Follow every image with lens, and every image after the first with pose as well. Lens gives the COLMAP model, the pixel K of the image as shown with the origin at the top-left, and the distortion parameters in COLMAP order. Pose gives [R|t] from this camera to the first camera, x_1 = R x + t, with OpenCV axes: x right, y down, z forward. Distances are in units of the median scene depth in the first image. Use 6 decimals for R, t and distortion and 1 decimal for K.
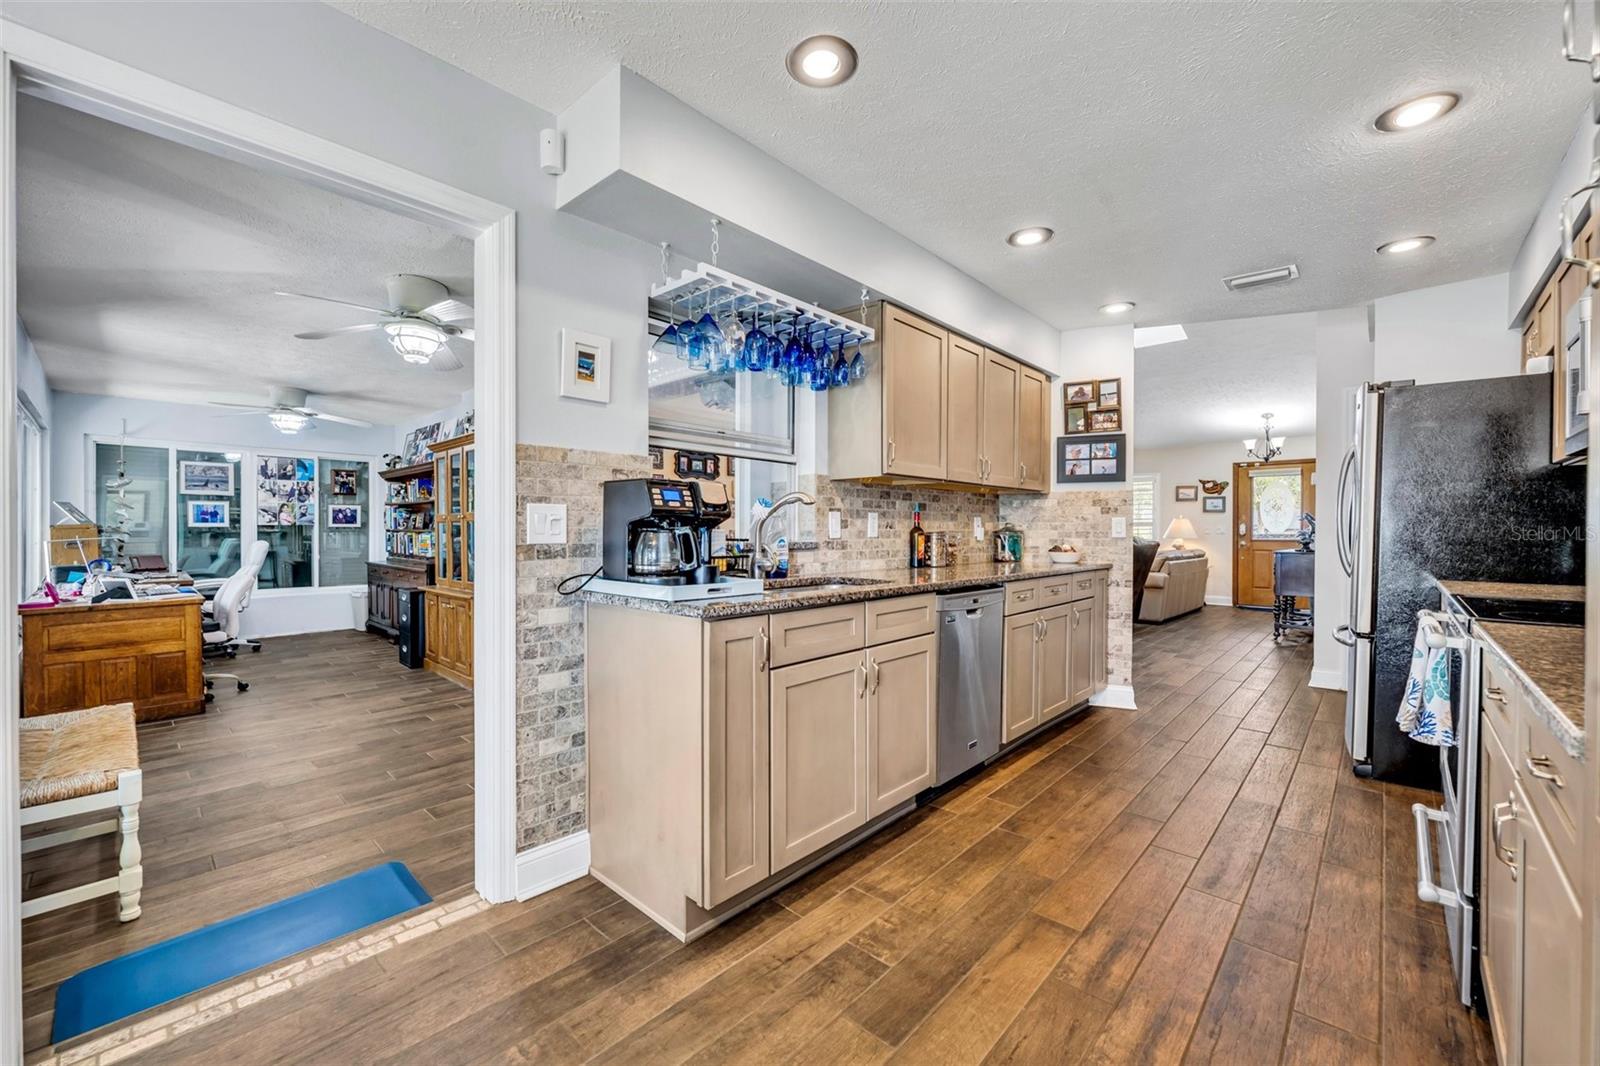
lens RADIAL K [[639.4, 0, 801.7], [0, 639.4, 531.5], [0, 0, 1]] dist [-0.000464, -0.000103]
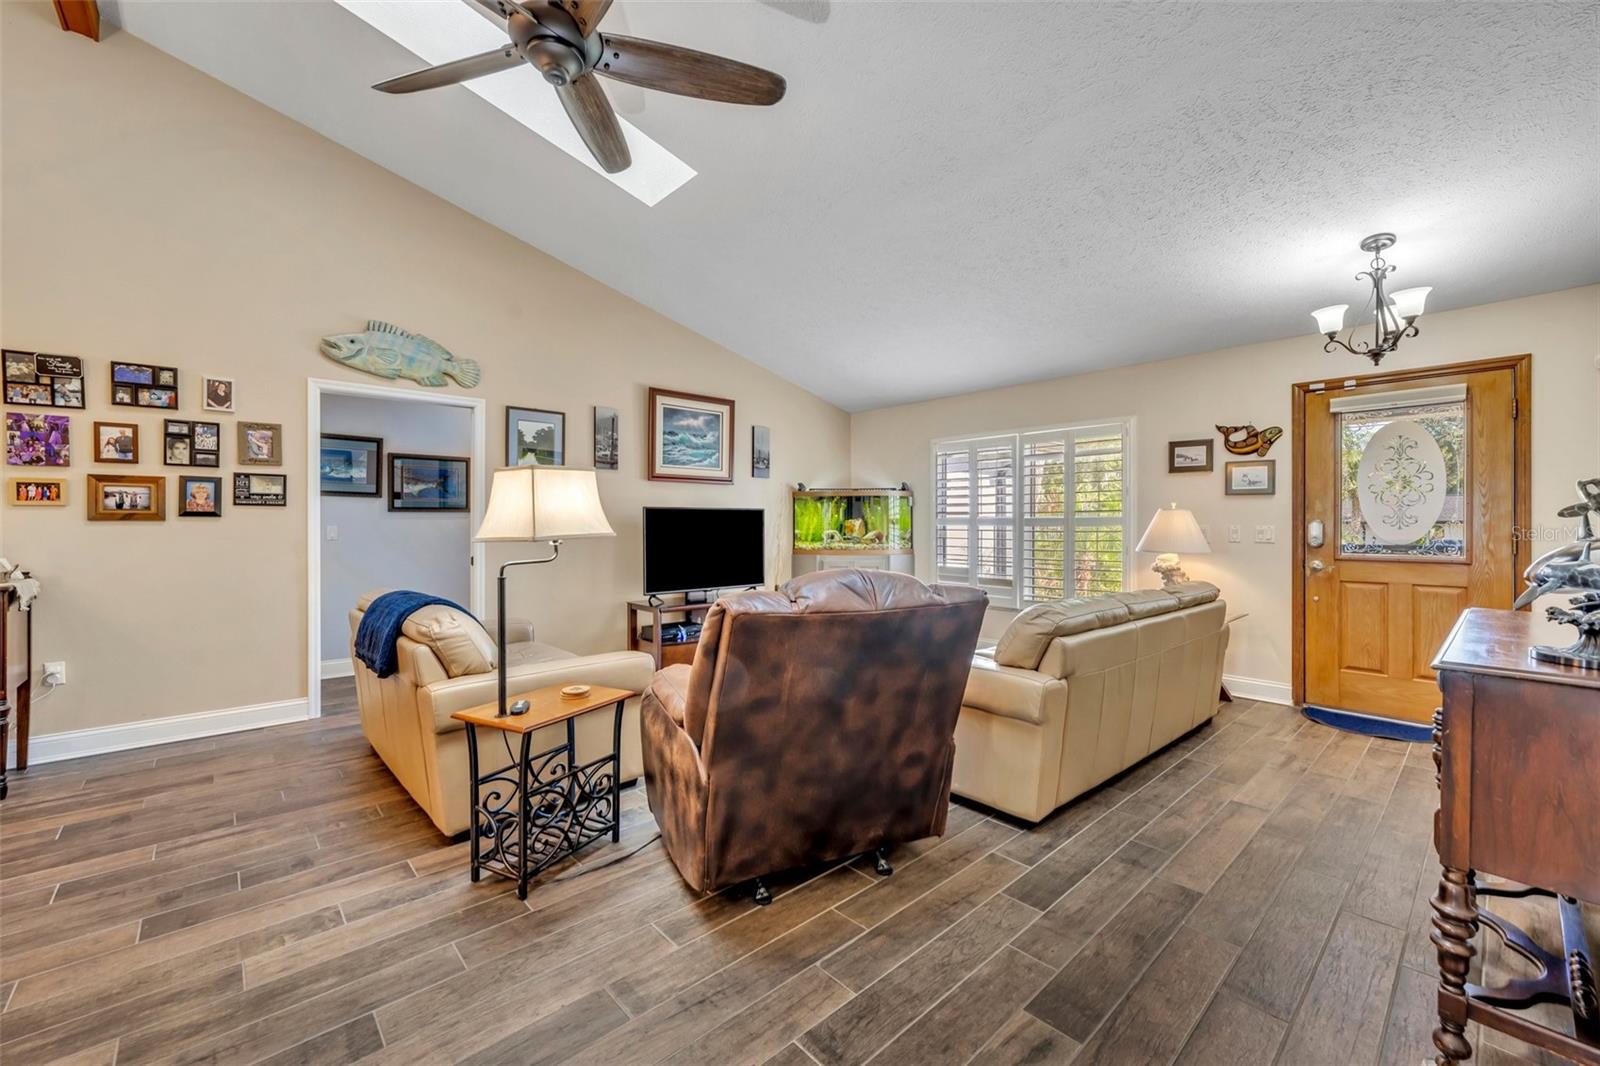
lens RADIAL K [[639.4, 0, 801.7], [0, 639.4, 531.5], [0, 0, 1]] dist [-0.000464, -0.000103]
pose [[0.996055, -0.005277, -0.088583, 1.058613], [0.005879, 0.999961, 0.006534, -0.026373], [0.088545, -0.007029, 0.996047, 1.491403]]
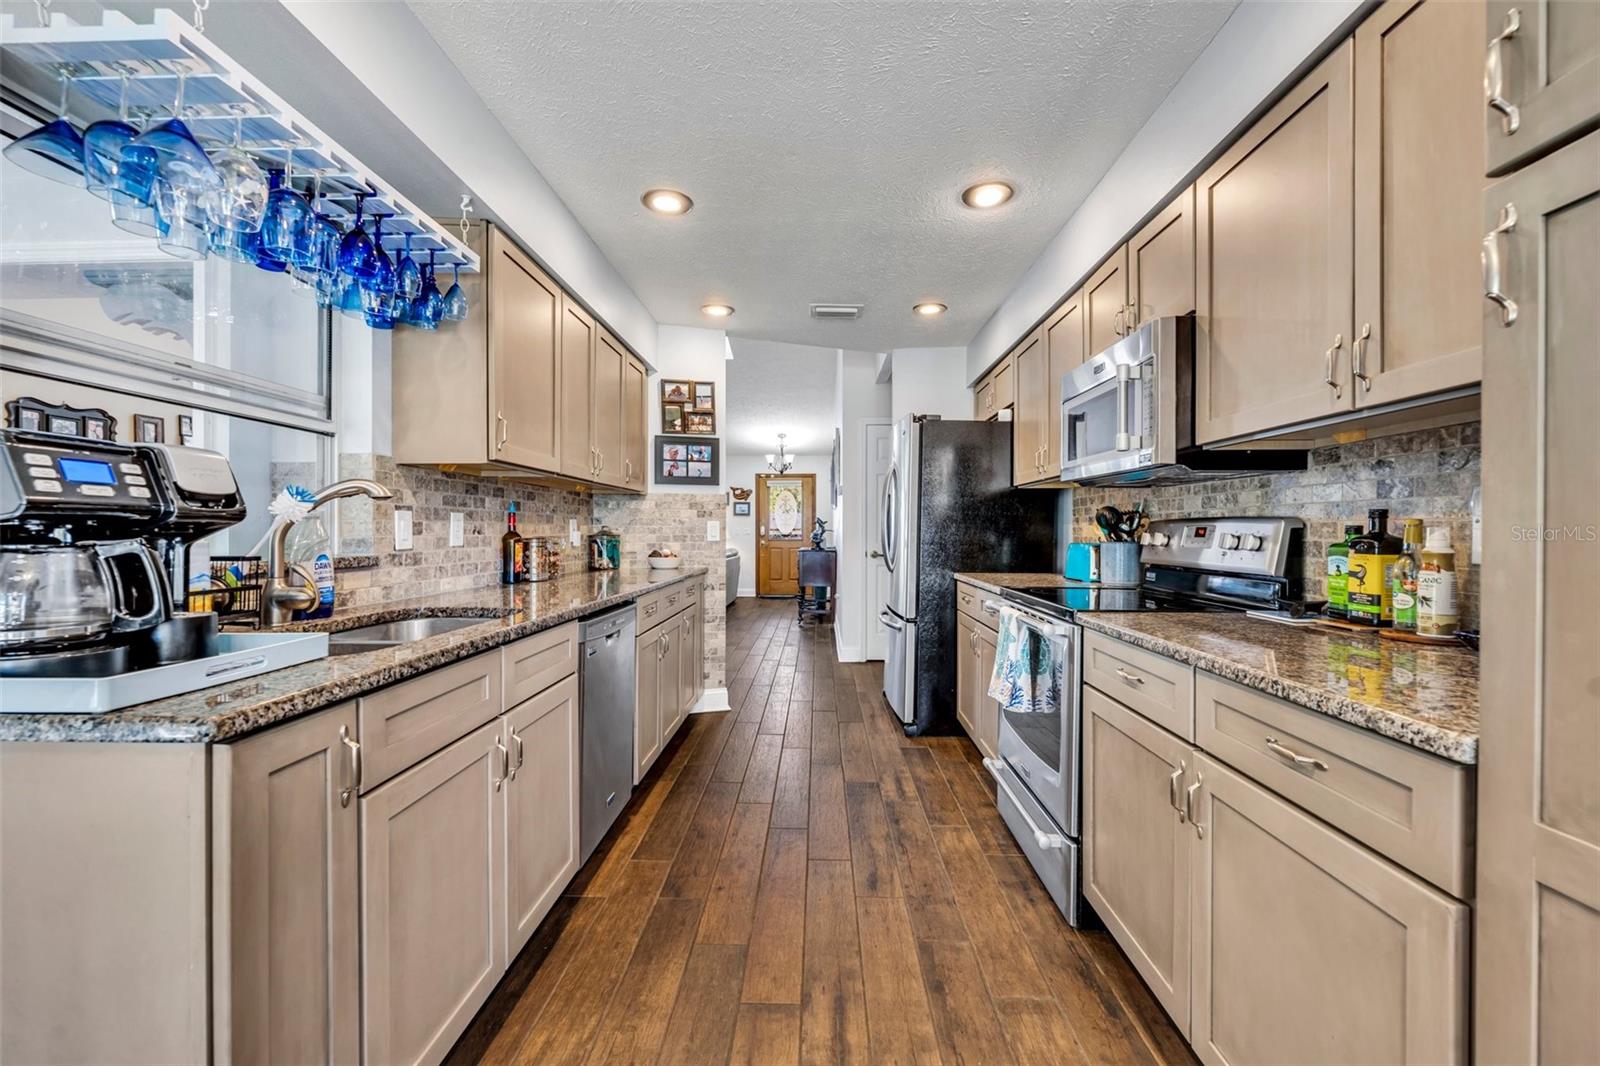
lens RADIAL K [[639.4, 0, 801.7], [0, 639.4, 531.5], [0, 0, 1]] dist [-0.000464, -0.000103]
pose [[0.756218, -0.002280, 0.654316, -0.067245], [0.002318, 0.999997, 0.000806, -0.007403], [-0.654316, 0.000907, 0.756221, 0.184220]]
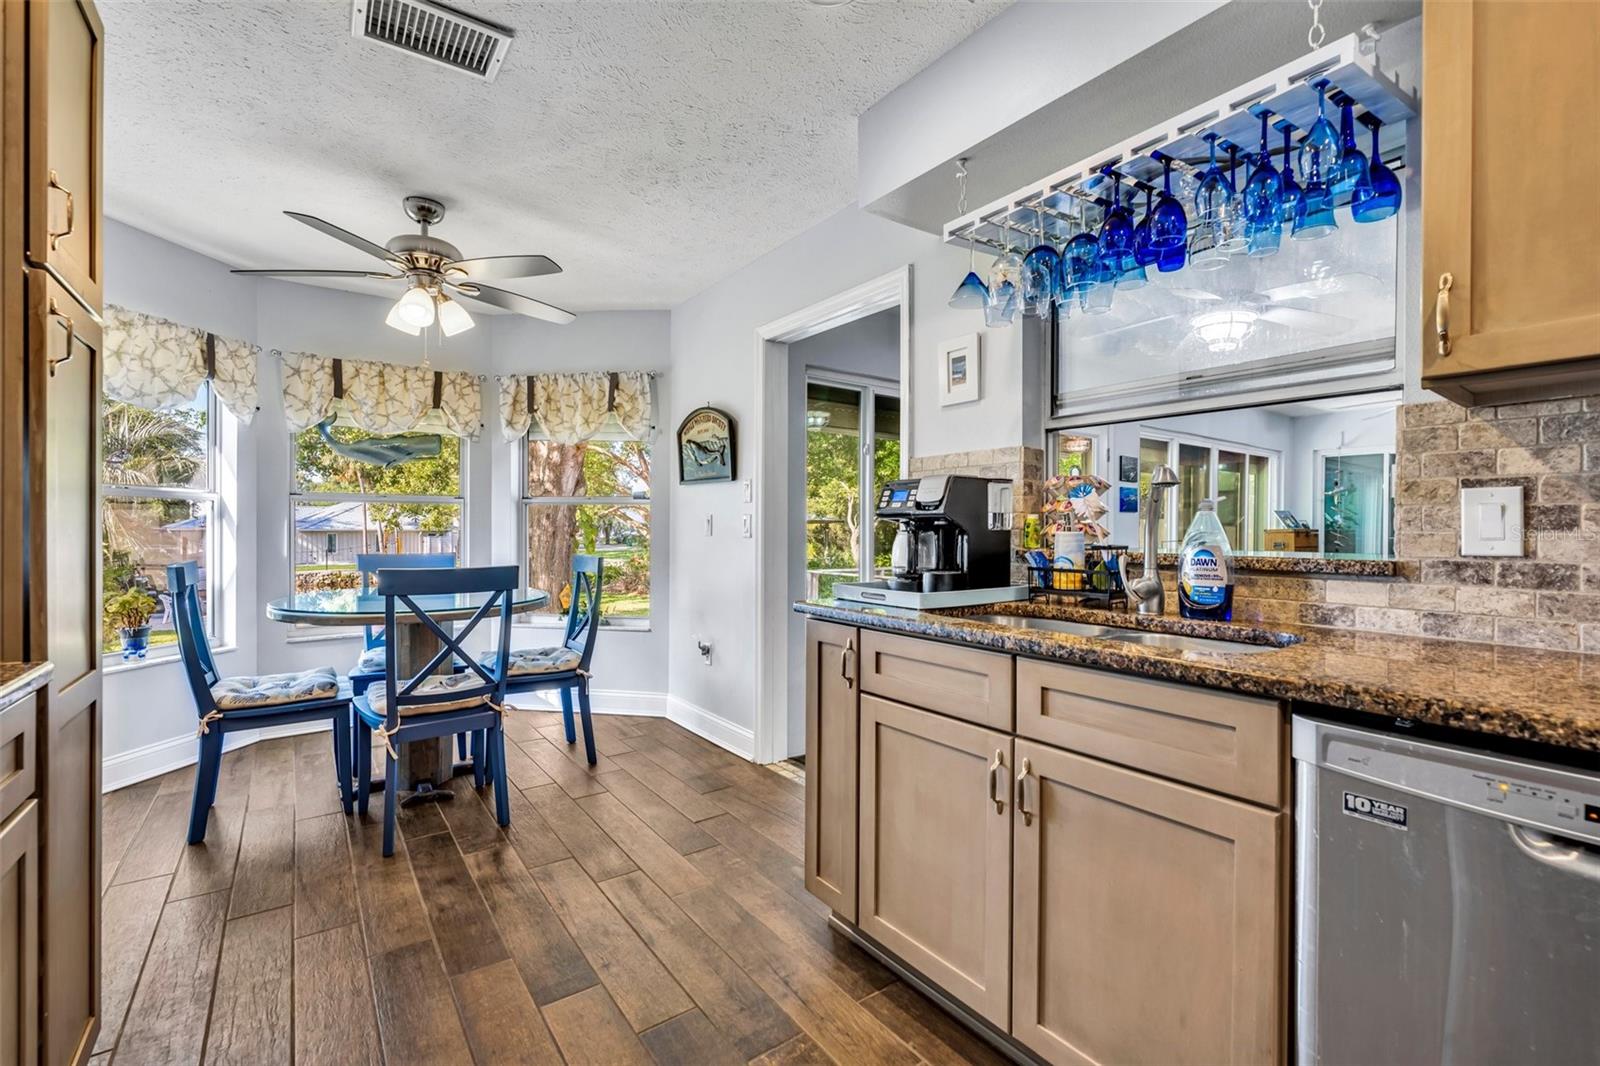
lens RADIAL K [[687.6, 0, 800.0], [0, 687.6, 533.0], [0, 0, 1]] dist [-0.000135, 0.000055]
pose [[-0.196353, 0.000864, -0.980533, 0.491404], [-0.007181, 0.999972, 0.002319, -0.000888], [0.980507, 0.007496, -0.196341, 0.610200]]
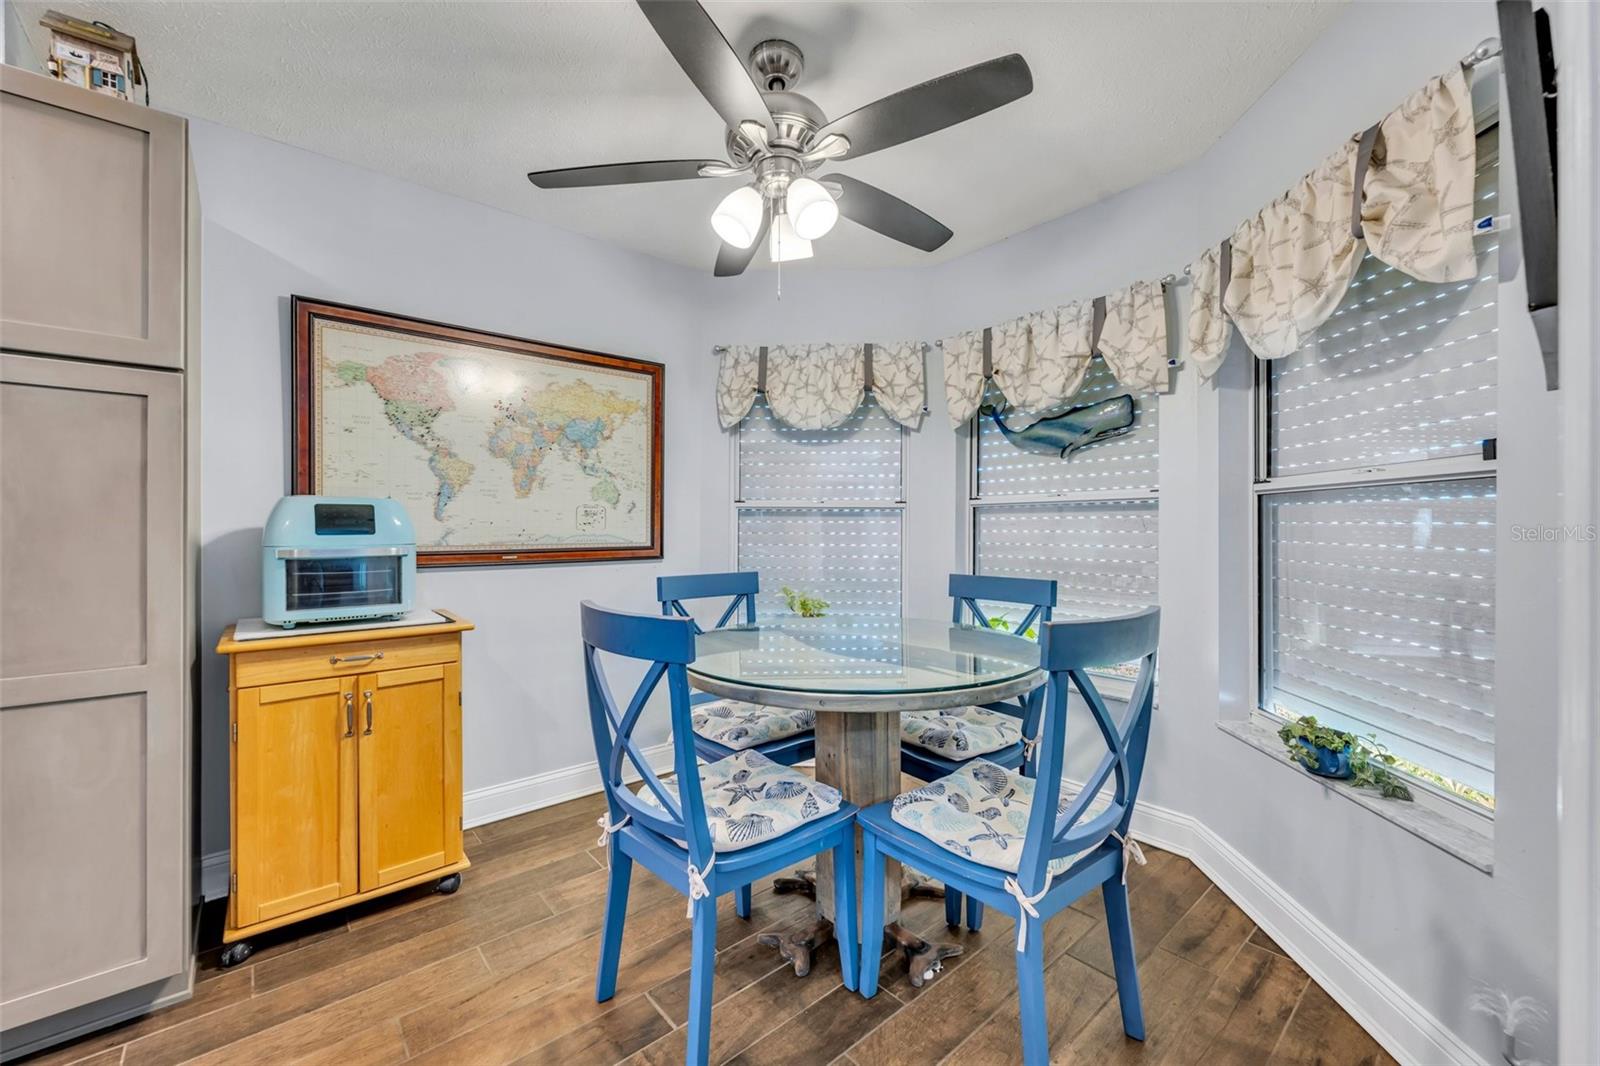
lens RADIAL K [[639.4, 0, 801.7], [0, 639.4, 531.5], [0, 0, 1]] dist [-0.000464, -0.000103]
pose [[-0.992778, -0.005091, 0.119862, -0.311388], [-0.004648, 0.999981, 0.003975, -0.012459], [-0.119880, 0.003389, -0.992783, 0.510583]]
